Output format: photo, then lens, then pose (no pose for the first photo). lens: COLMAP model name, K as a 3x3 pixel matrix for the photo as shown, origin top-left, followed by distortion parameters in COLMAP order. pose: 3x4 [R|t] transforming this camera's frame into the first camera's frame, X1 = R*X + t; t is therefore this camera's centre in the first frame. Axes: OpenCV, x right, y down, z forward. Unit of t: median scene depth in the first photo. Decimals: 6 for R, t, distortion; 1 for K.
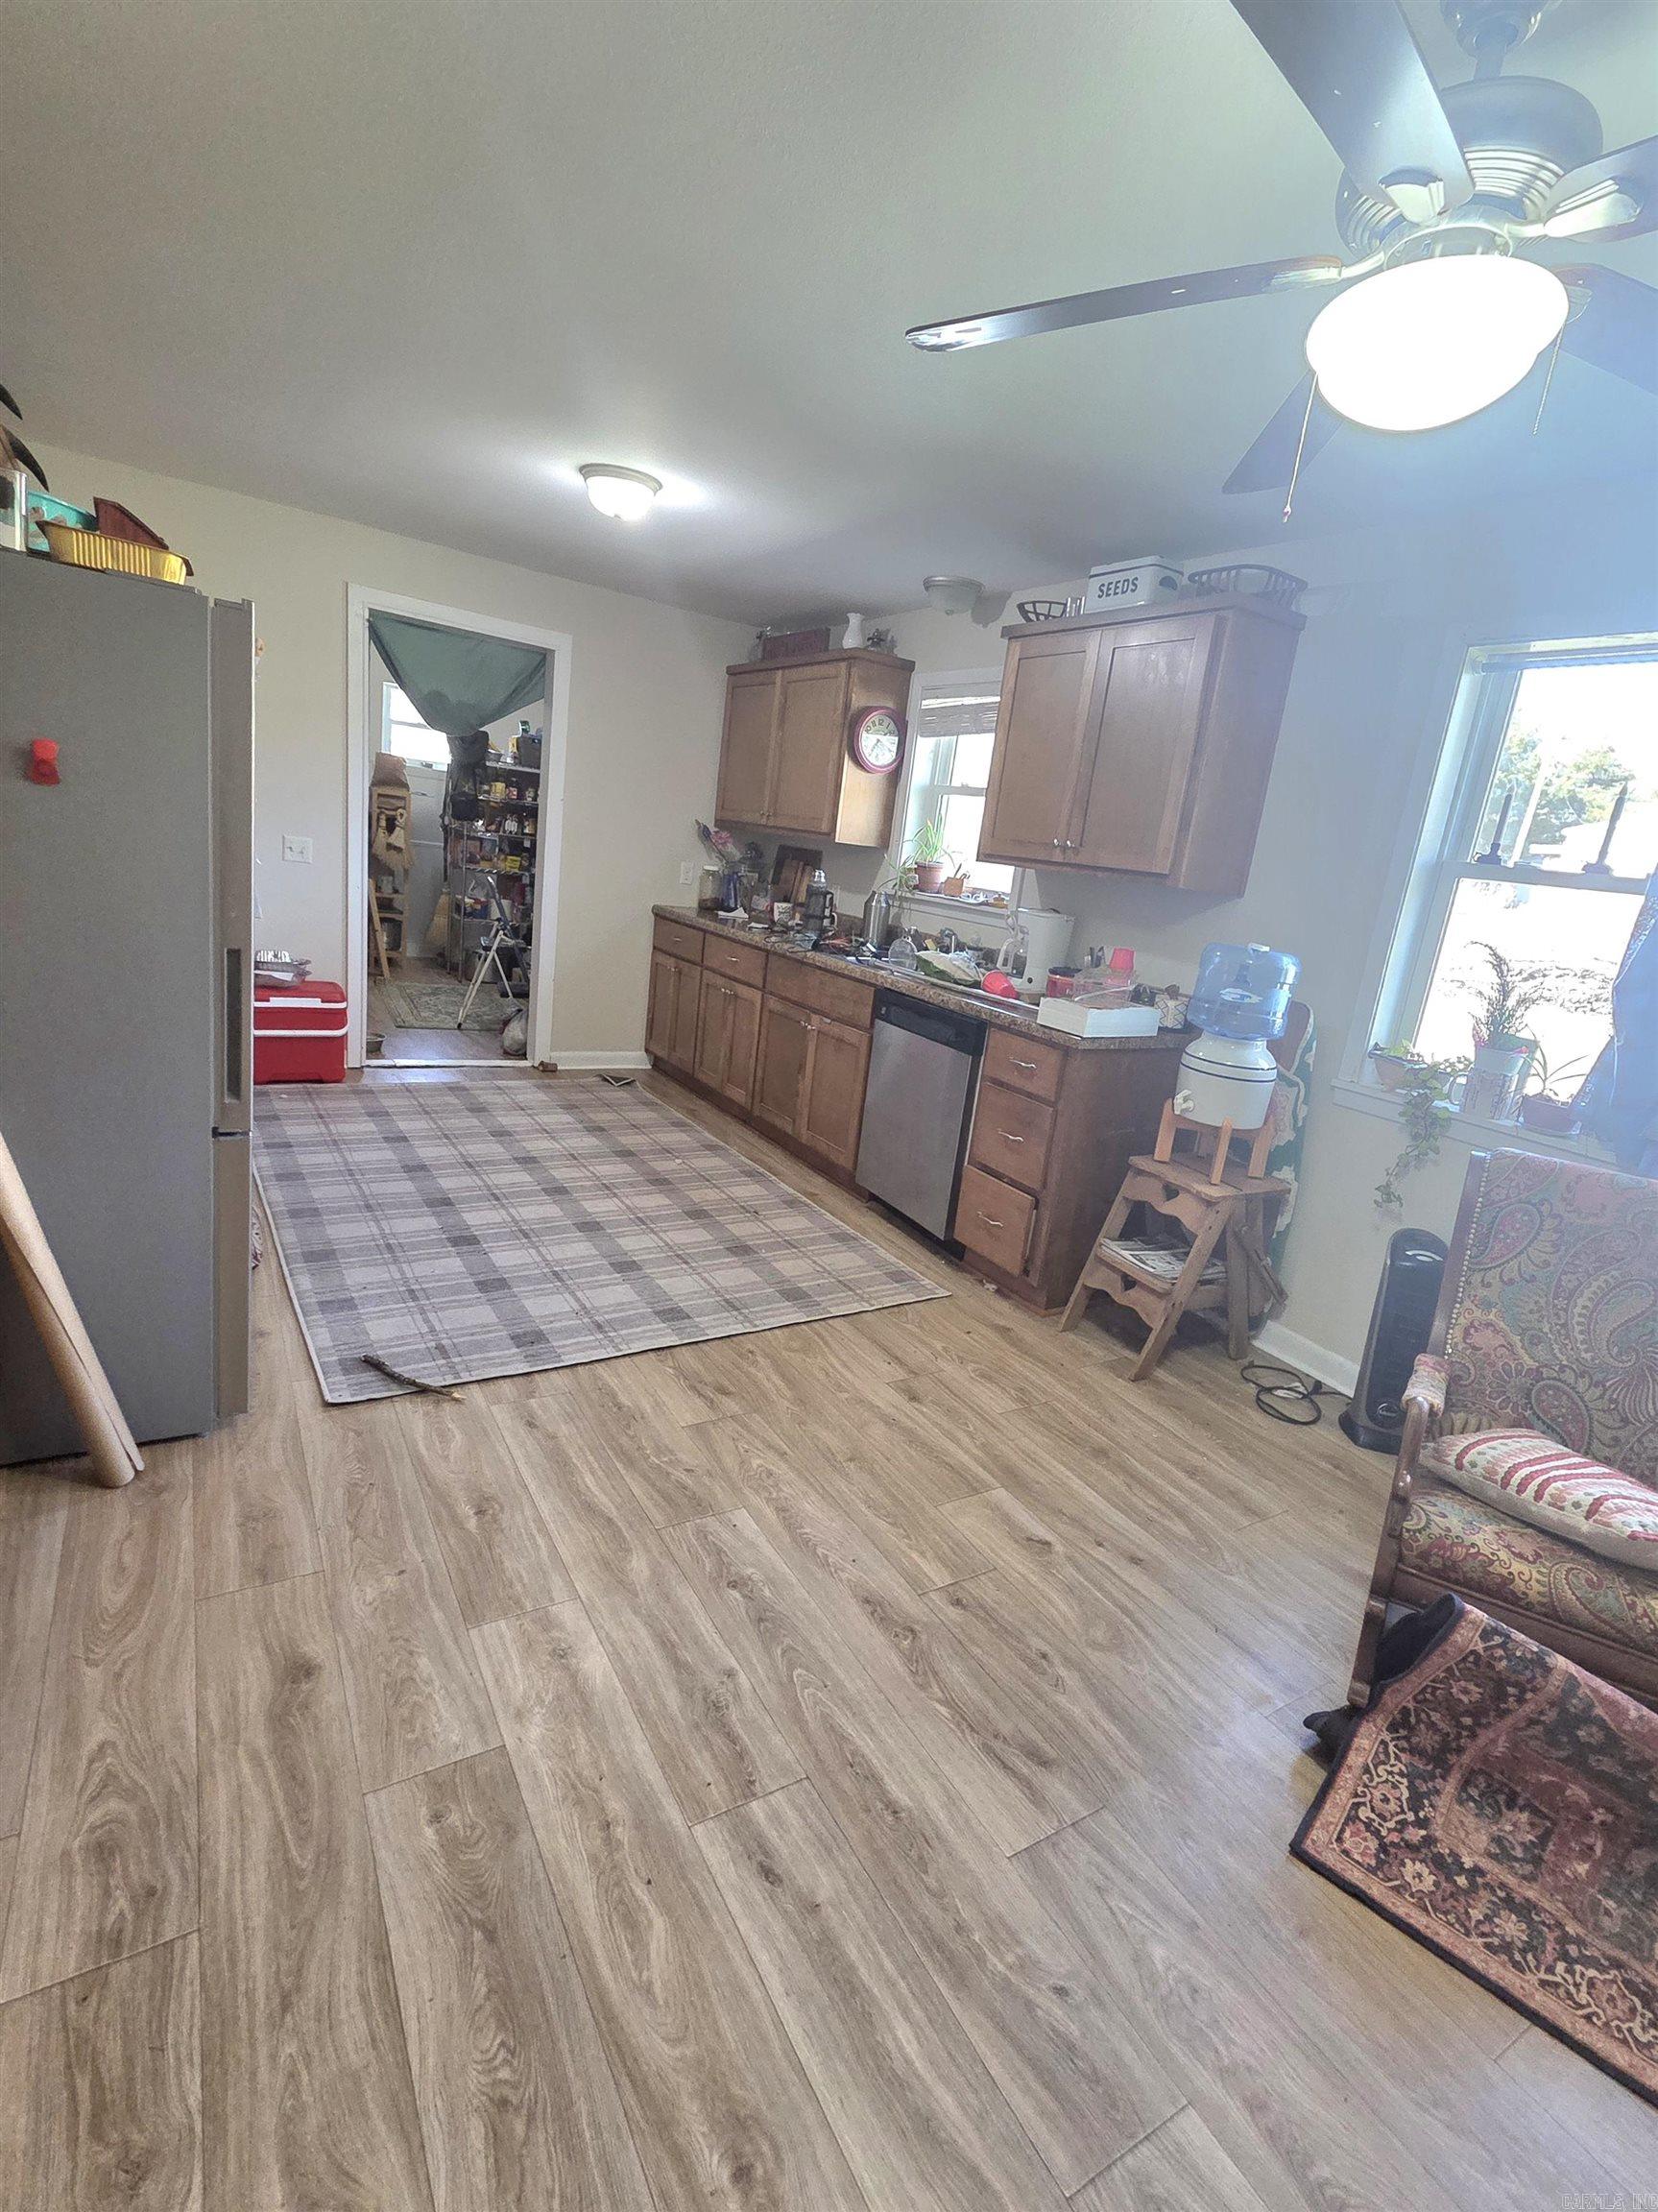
lens RADIAL K [[1036.8, 0, 818.6], [0, 1036.8, 1100.3], [0, 0, 1]] dist [-0.003089, -0.000123]
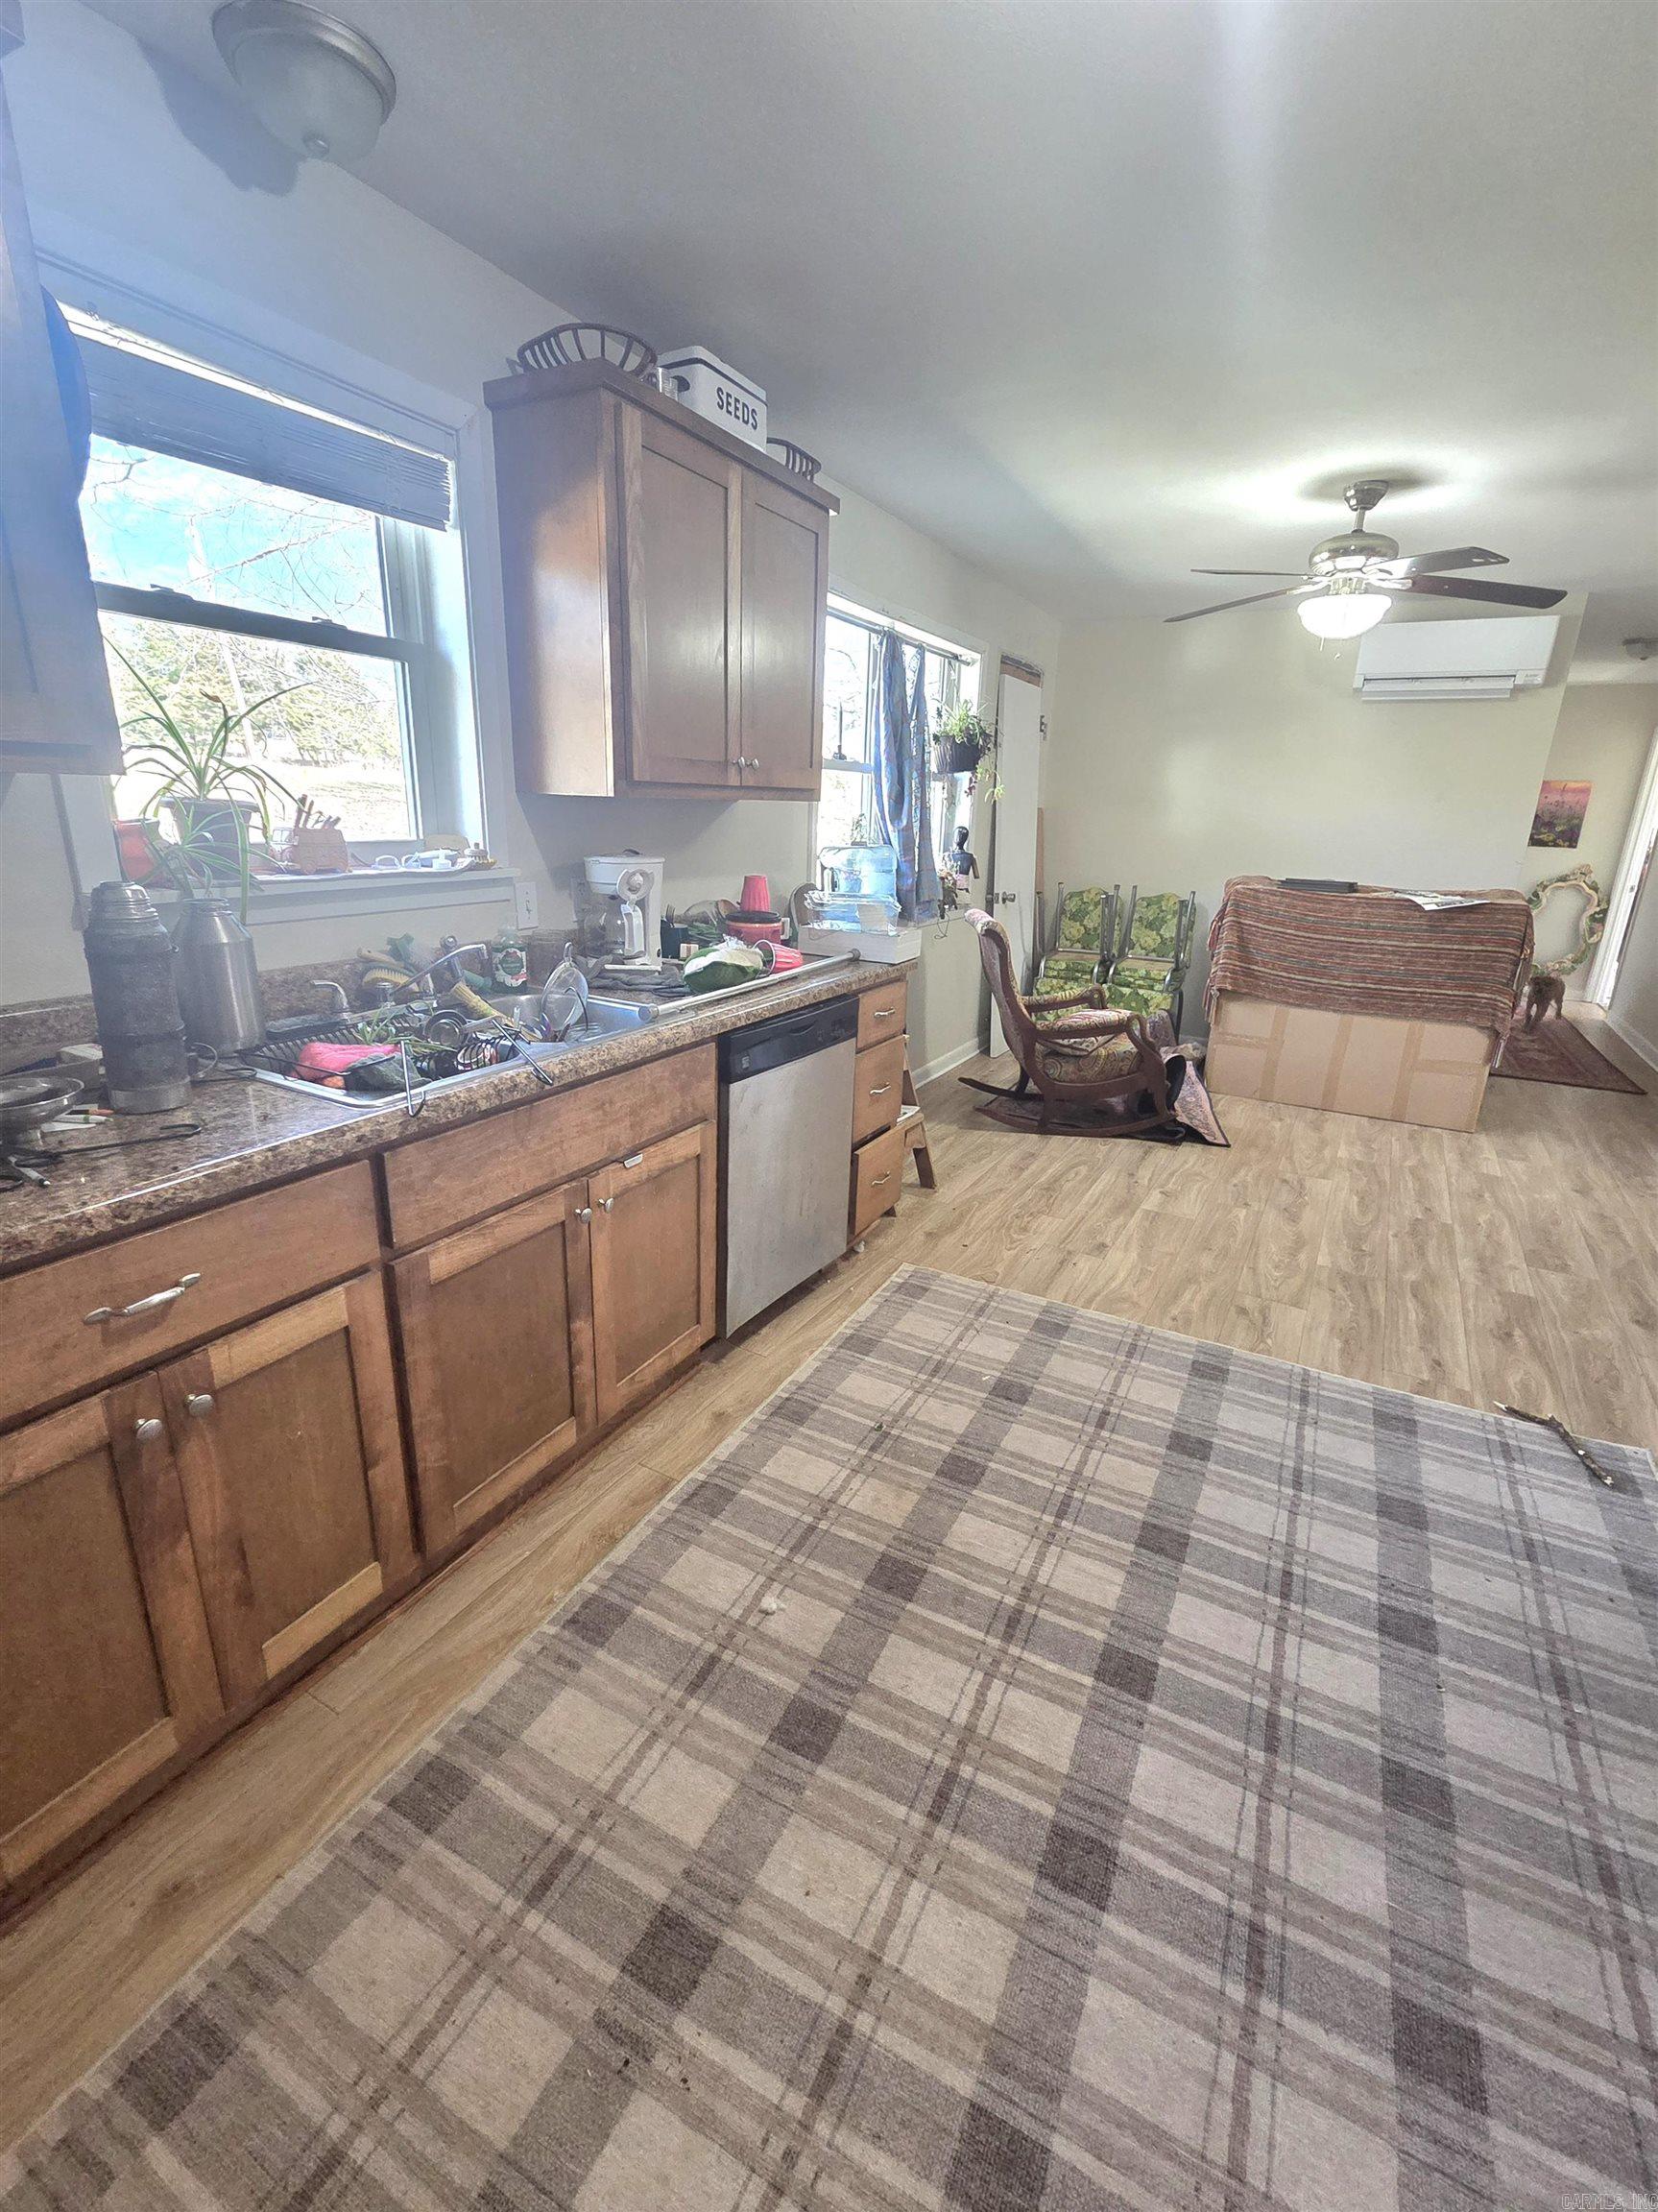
lens RADIAL K [[979.1, 0, 825.1], [0, 979.1, 1106.8], [0, 0, 1]] dist [0.000944, -0.000024]
pose [[-0.494712, -0.386270, 0.778495, -0.673910], [0.125601, 0.854609, 0.503852, -0.558108], [-0.859933, 0.347042, -0.374270, 1.884051]]
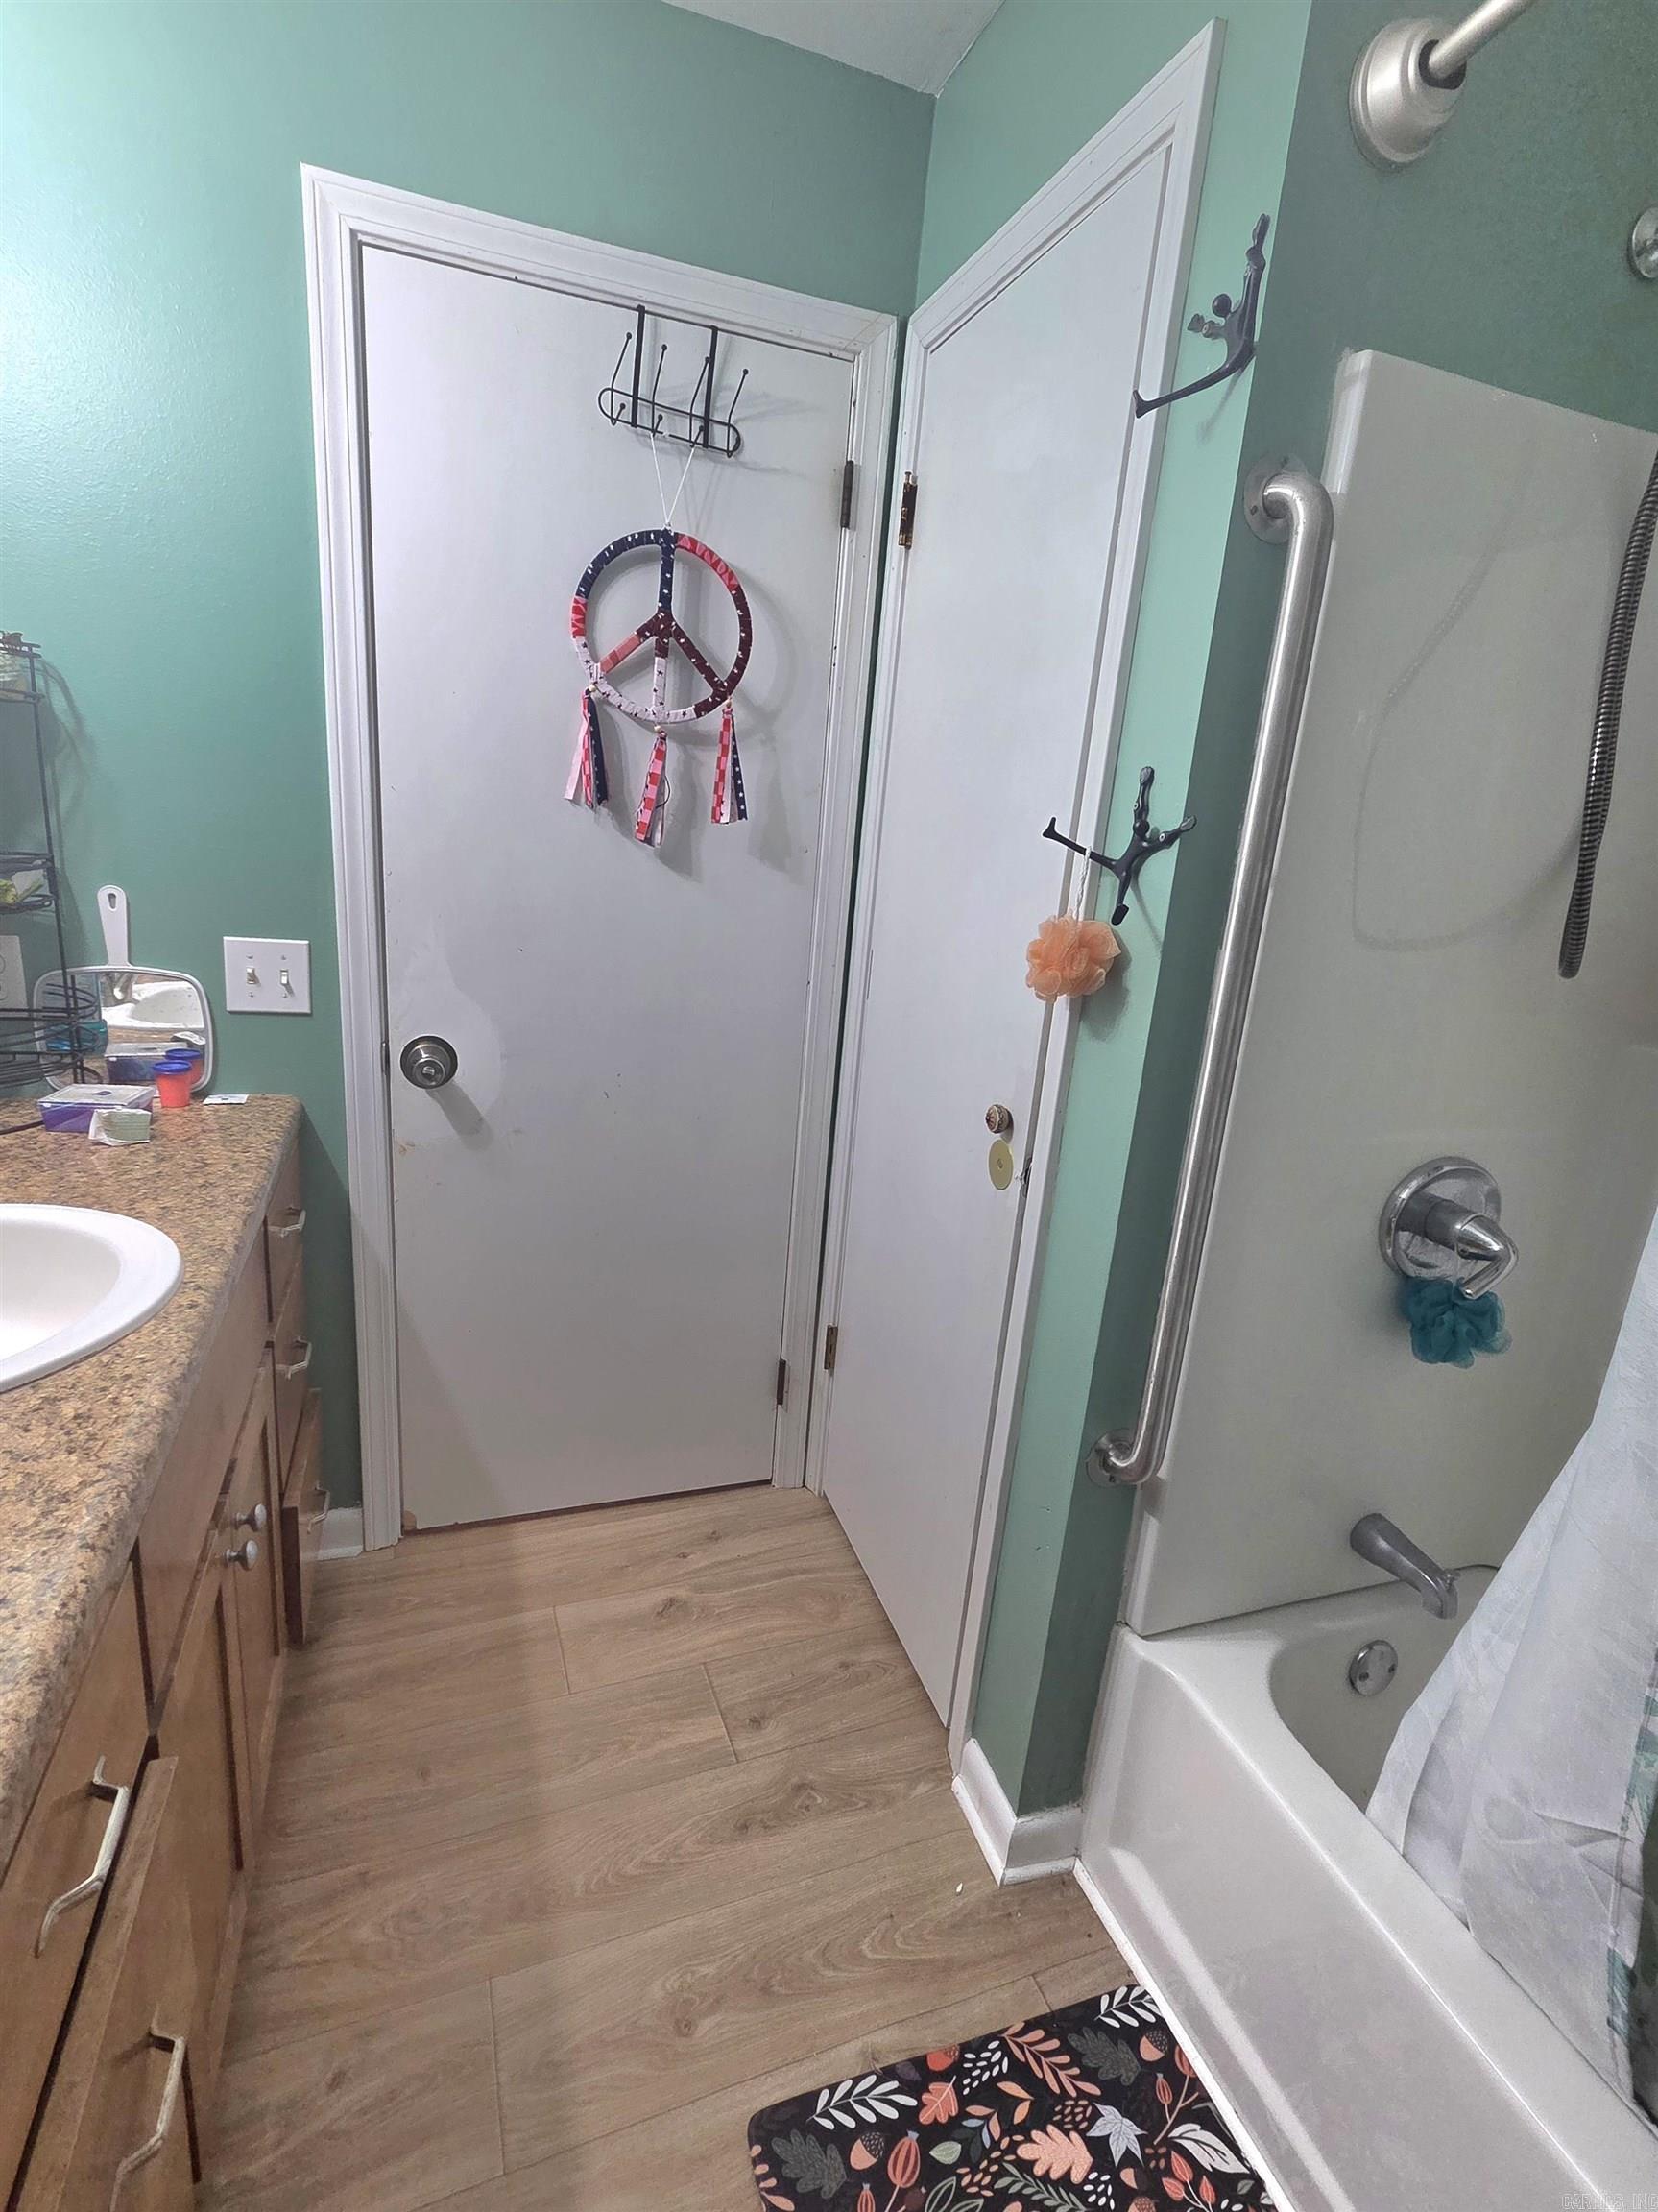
lens RADIAL K [[1036.8, 0, 821.6], [0, 1036.8, 1100.6], [0, 0, 1]] dist [-0.003089, -0.000123]
pose [[0.166729, -0.356240, 0.919399, -0.358822], [0.179242, 0.927865, 0.327016, -0.189809], [-0.969574, 0.110272, 0.218555, 0.590776]]
